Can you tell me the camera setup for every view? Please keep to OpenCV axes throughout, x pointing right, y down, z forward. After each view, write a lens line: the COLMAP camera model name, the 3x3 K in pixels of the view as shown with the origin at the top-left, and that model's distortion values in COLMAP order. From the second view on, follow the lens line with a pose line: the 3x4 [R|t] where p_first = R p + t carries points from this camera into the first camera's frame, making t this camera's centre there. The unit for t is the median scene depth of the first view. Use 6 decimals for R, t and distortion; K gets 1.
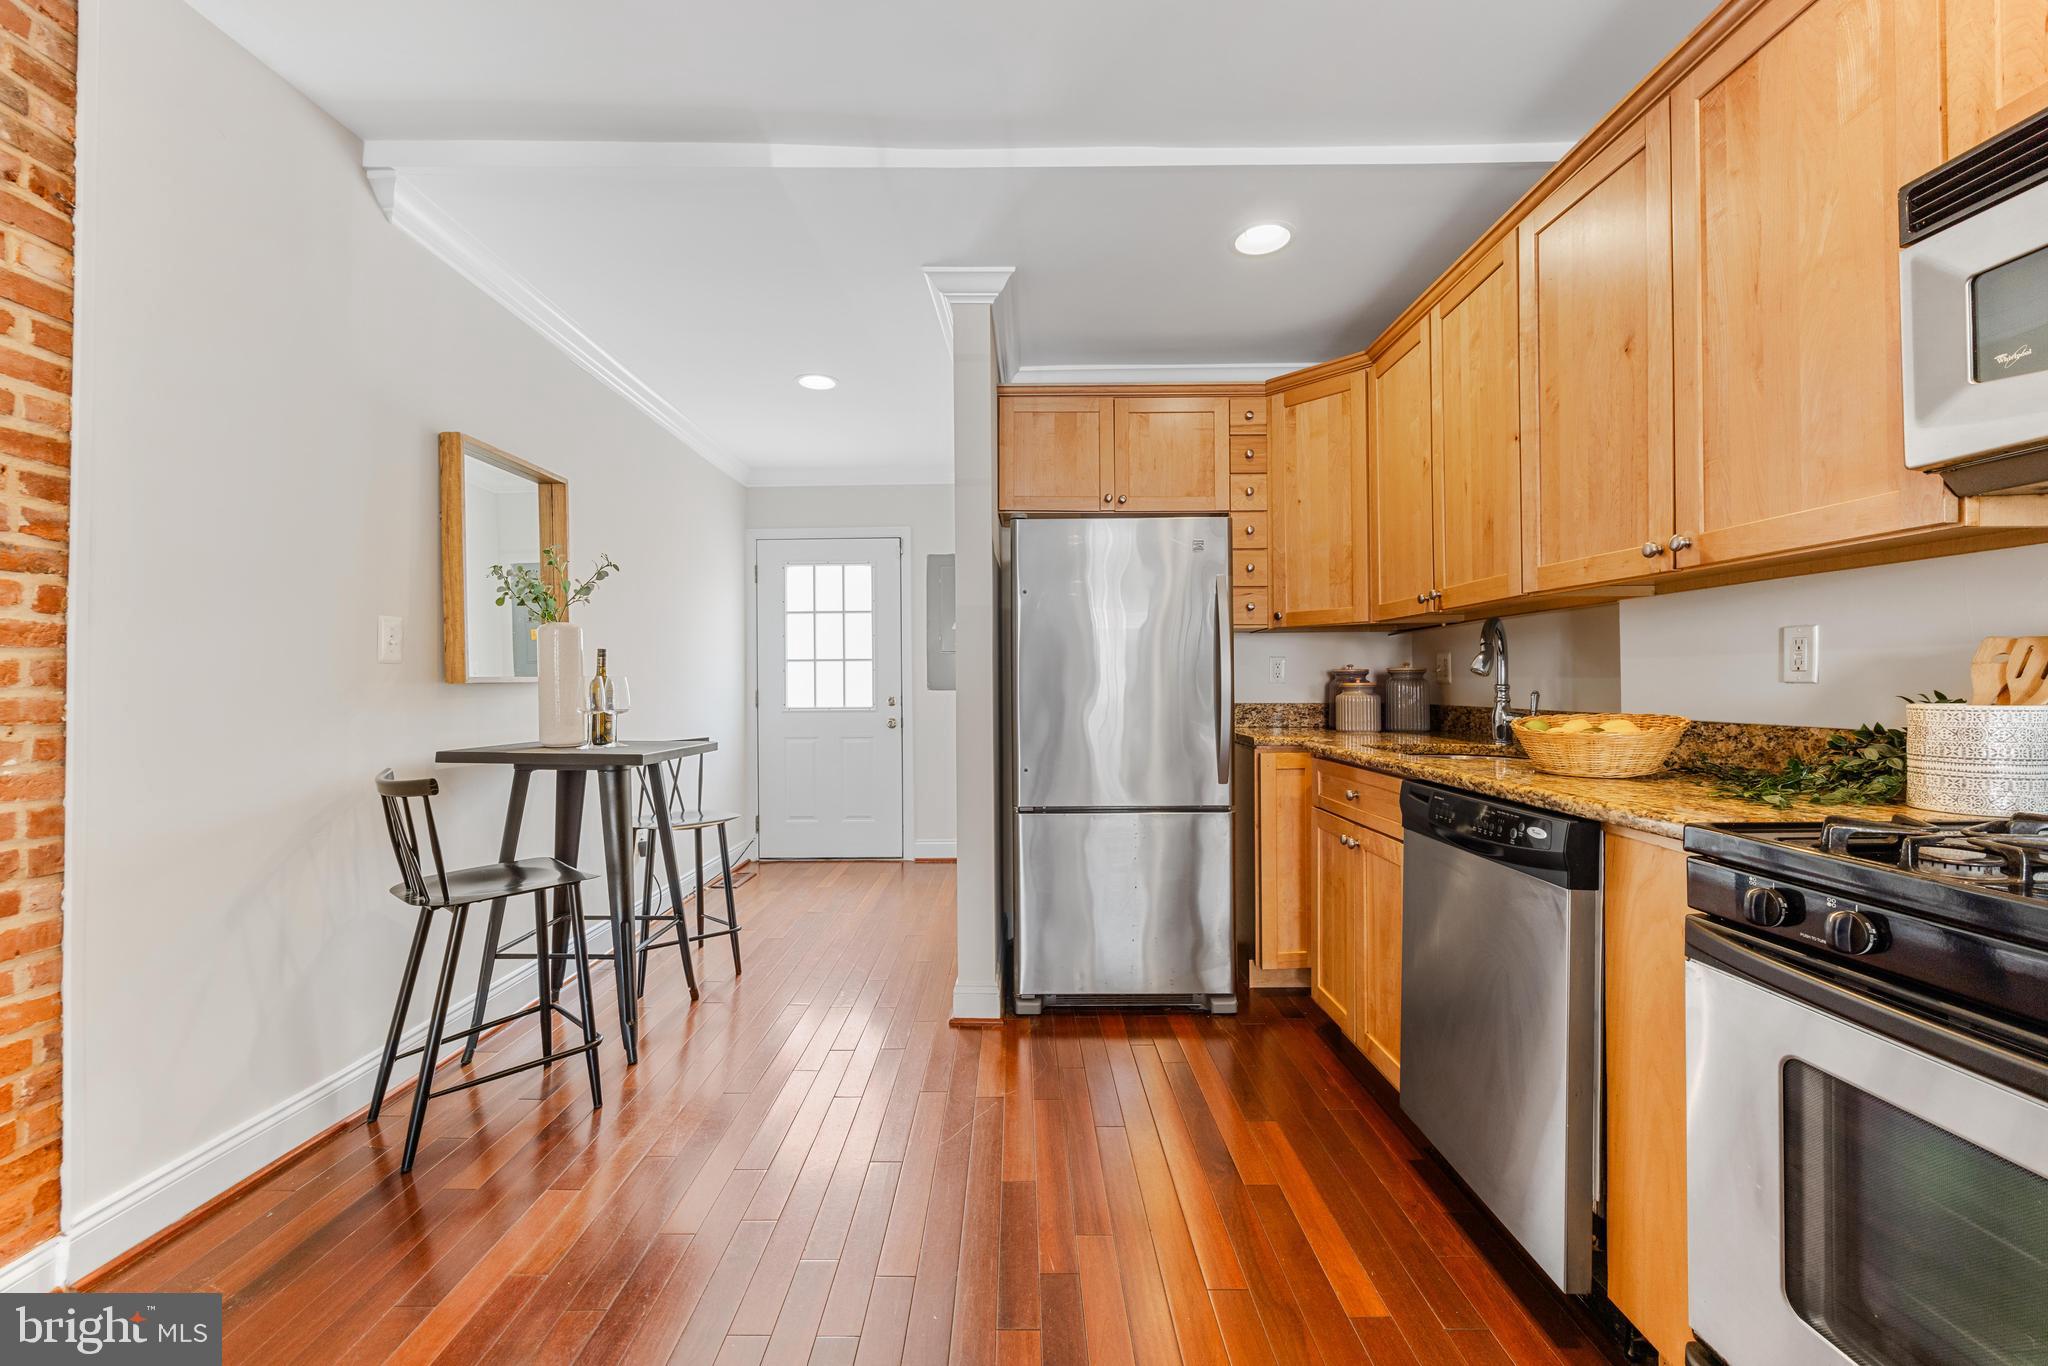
lens RADIAL K [[819.9, 0, 1019.8], [0, 819.9, 680.1], [0, 0, 1]] dist [-0.002854, -0.000067]
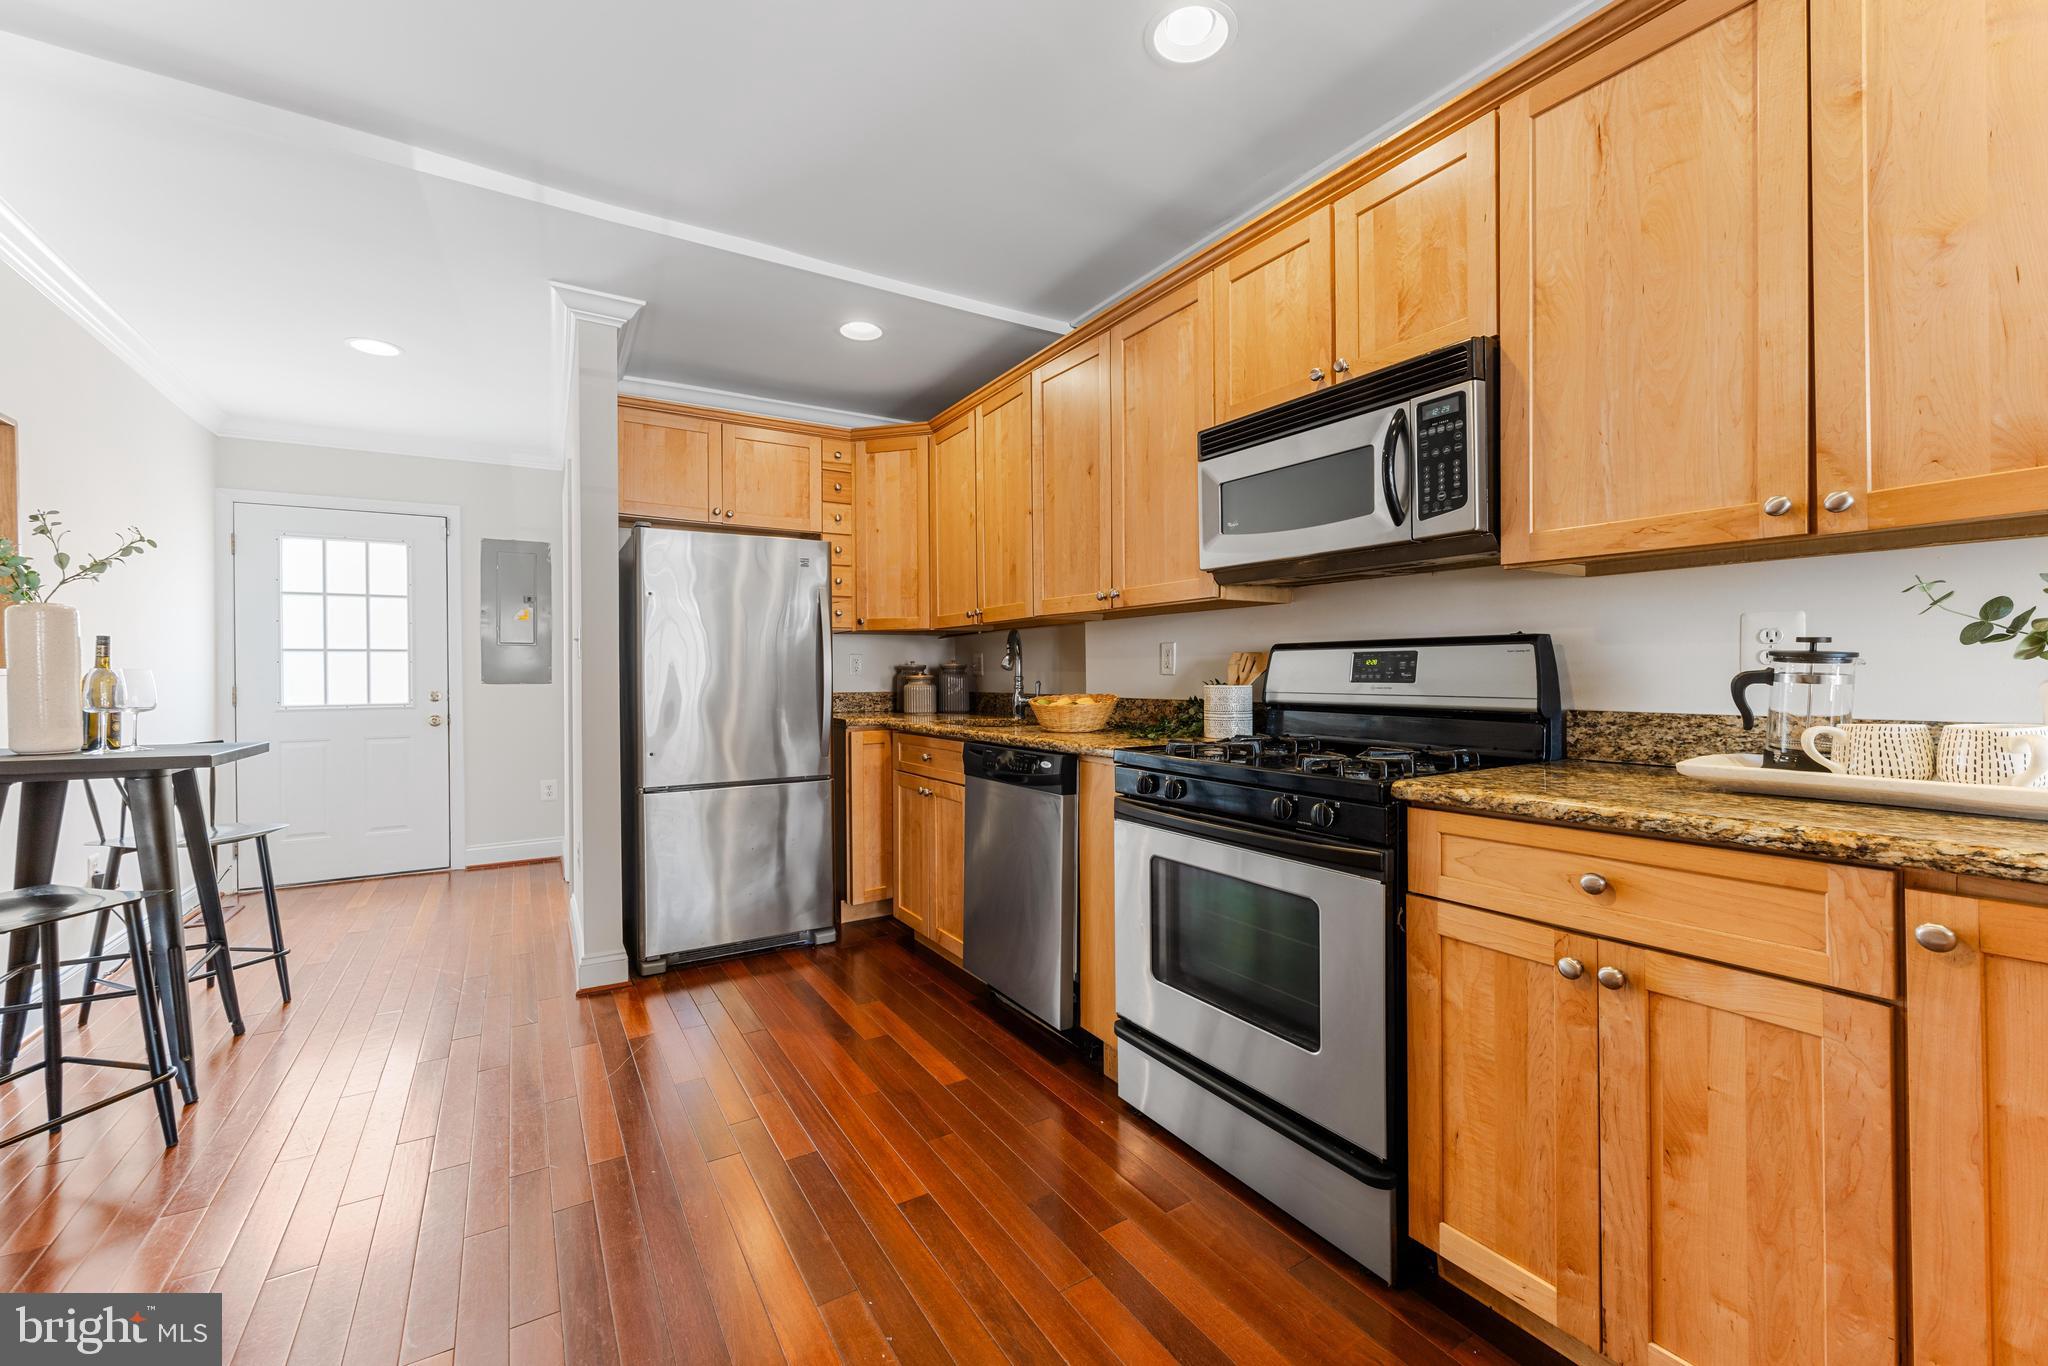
lens RADIAL K [[815.0, 0, 1015.8], [0, 815.0, 678.5], [0, 0, 1]] dist [-0.001773, -0.000325]
pose [[0.852928, -0.002927, 0.522020, -0.167499], [-0.000339, 0.999981, 0.006160, 0.000243], [-0.522028, -0.005431, 0.852911, -0.223908]]
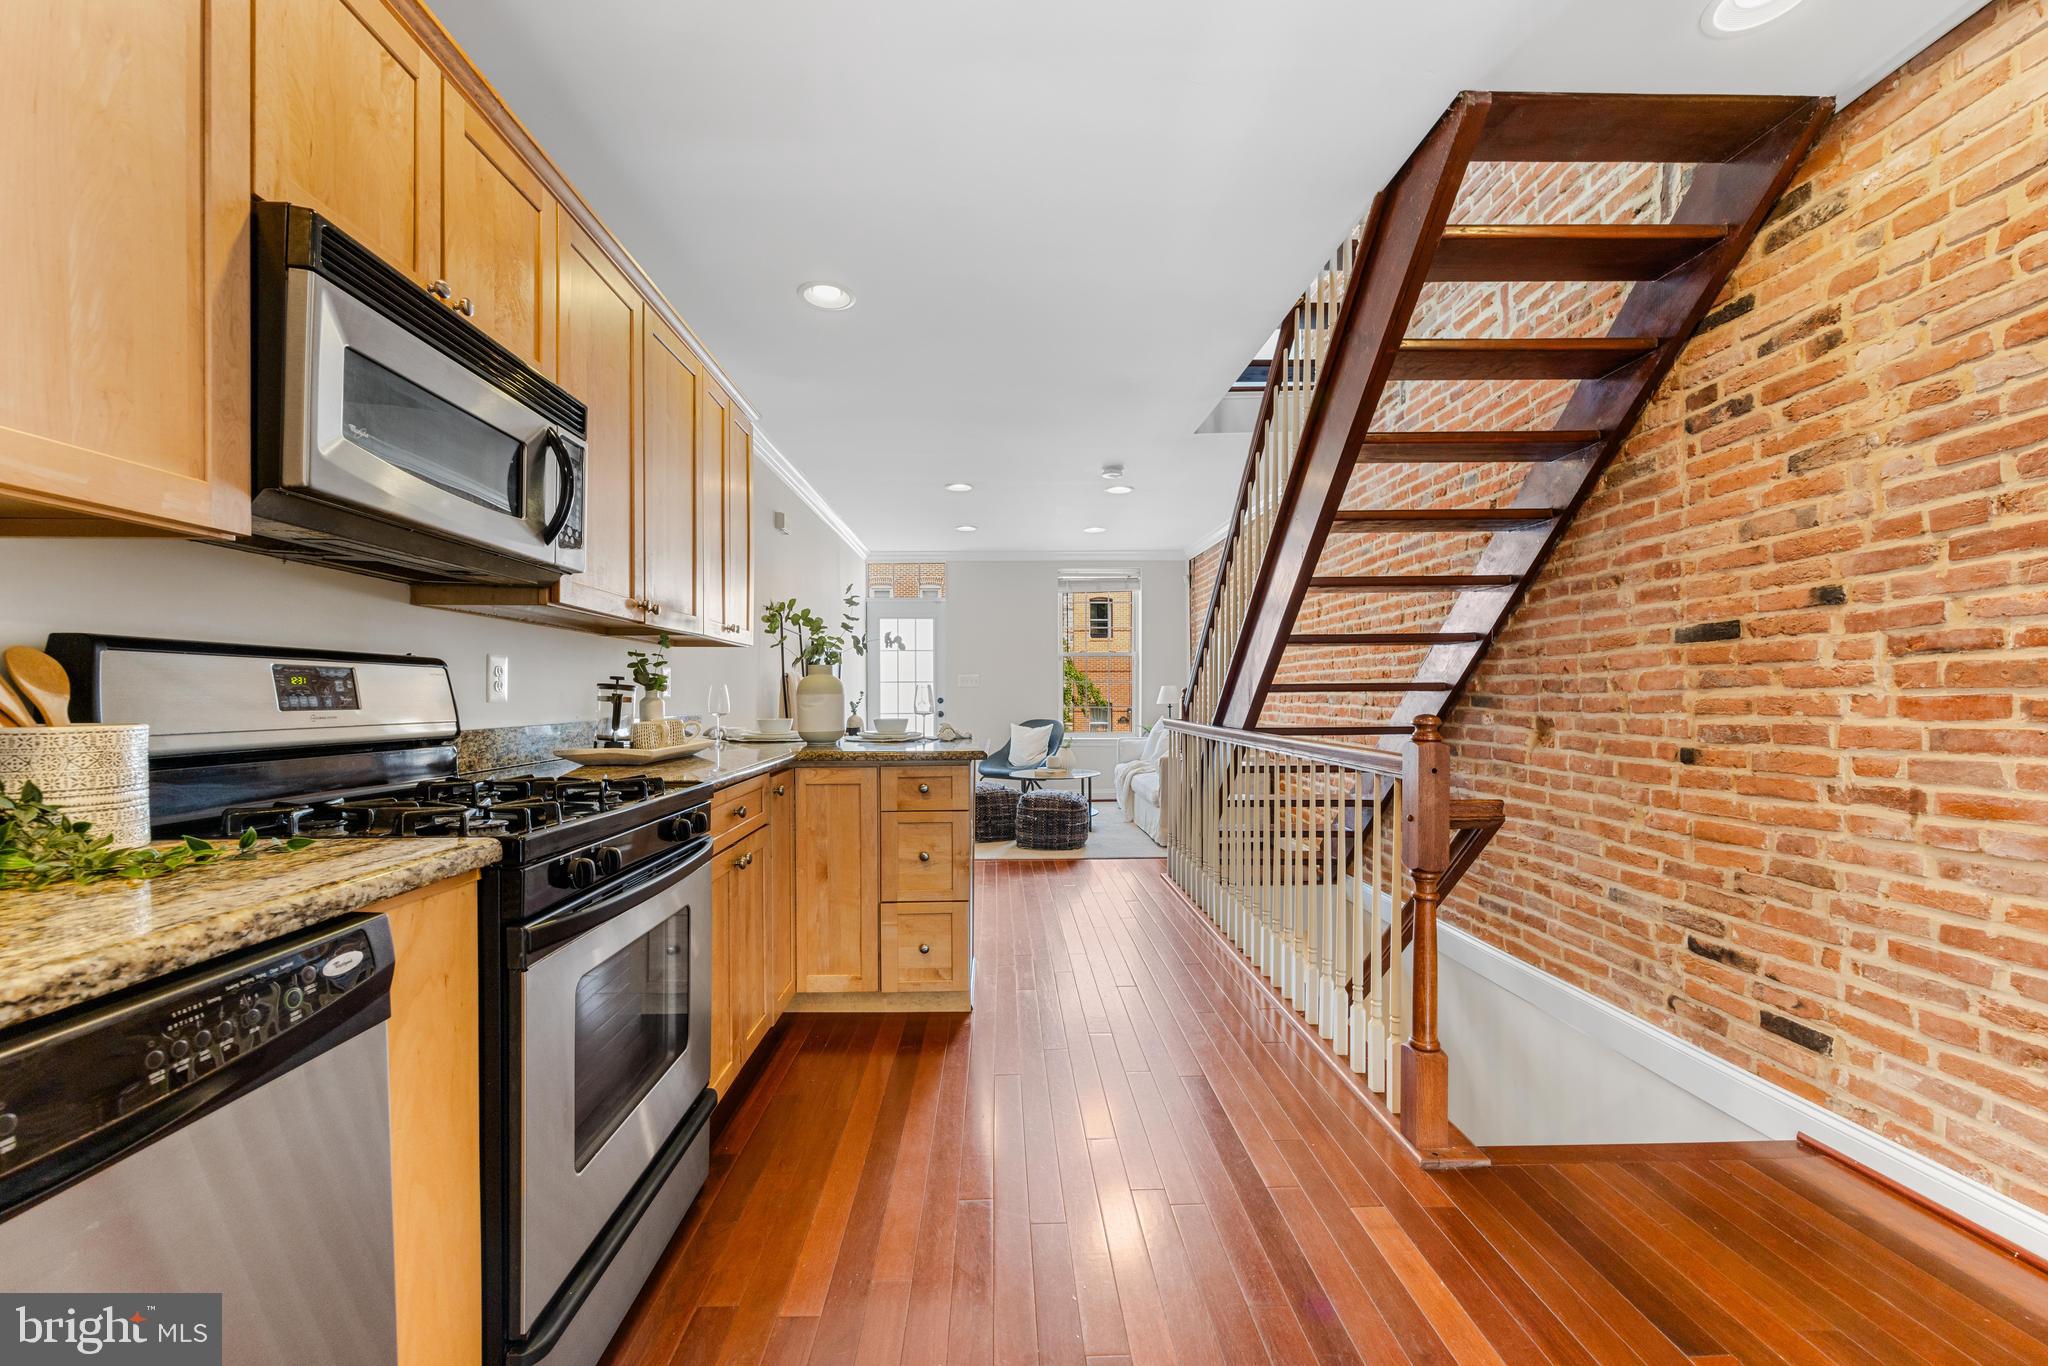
lens RADIAL K [[823.4, 0, 1018.1], [0, 823.4, 699.5], [0, 0, 1]] dist [-0.000603, 0.000032]
pose [[-0.999714, 0.006183, -0.023107, 0.103099], [0.006143, 0.999980, 0.001789, 0.003767], [0.023117, 0.001646, -0.999731, 0.915175]]
